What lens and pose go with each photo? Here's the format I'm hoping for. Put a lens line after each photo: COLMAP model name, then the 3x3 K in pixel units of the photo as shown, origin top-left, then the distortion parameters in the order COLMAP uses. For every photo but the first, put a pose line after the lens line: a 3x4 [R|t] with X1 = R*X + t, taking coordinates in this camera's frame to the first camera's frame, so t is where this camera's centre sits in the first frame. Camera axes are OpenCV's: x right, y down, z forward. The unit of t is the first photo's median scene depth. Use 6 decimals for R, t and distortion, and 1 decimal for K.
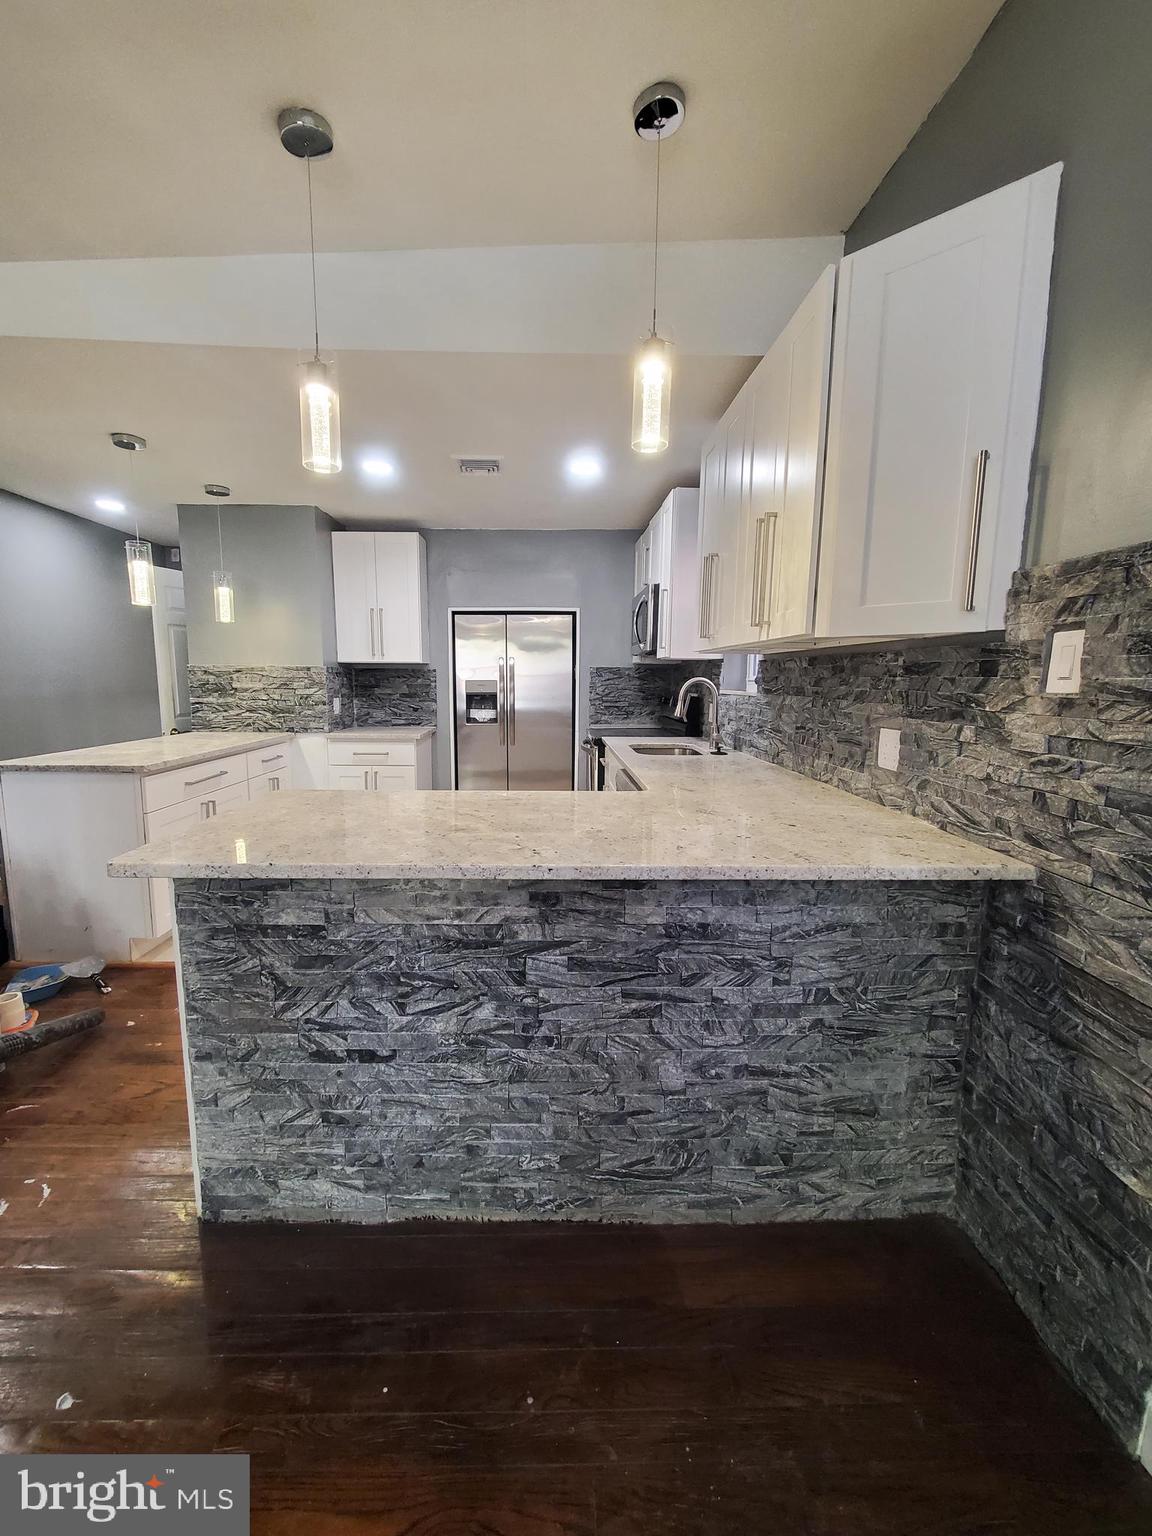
lens RADIAL K [[619.0, 0, 548.8], [0, 619.0, 761.8], [0, 0, 1]] dist [0.003117, -0.000033]
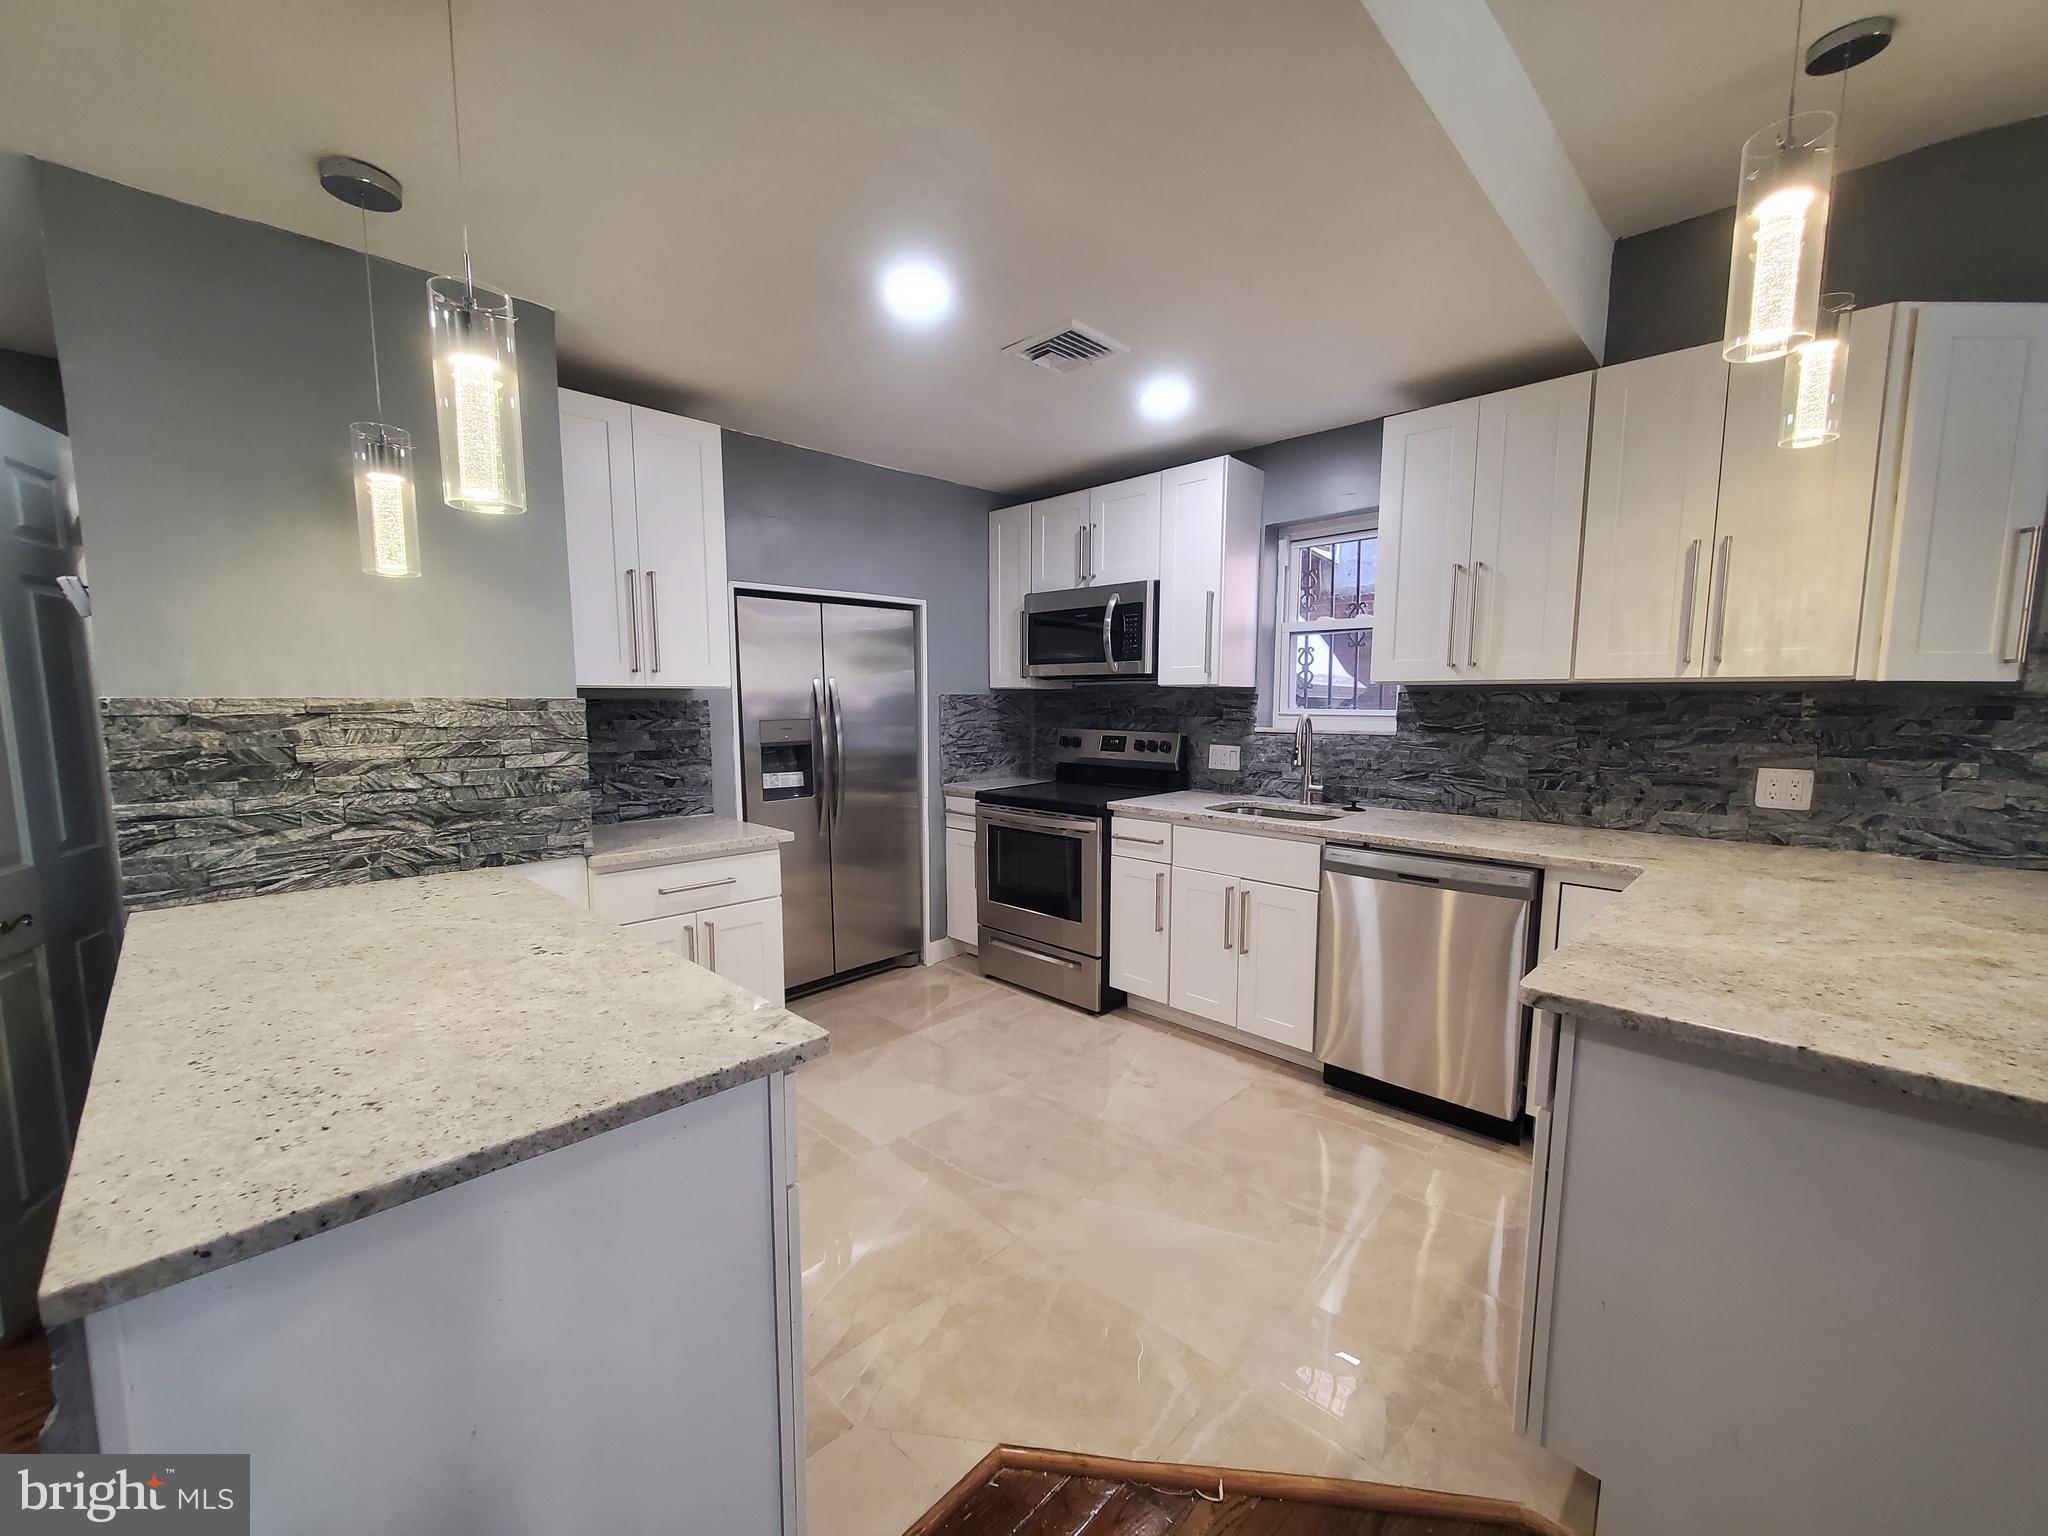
lens RADIAL K [[825.3, 0, 1022.6], [0, 825.3, 780.5], [0, 0, 1]] dist [0.003117, -0.000033]
pose [[0.706846, -0.077996, 0.703054, -0.548286], [0.100338, 0.994908, 0.009495, -0.073693], [-0.700215, 0.063832, 0.711073, 0.392723]]
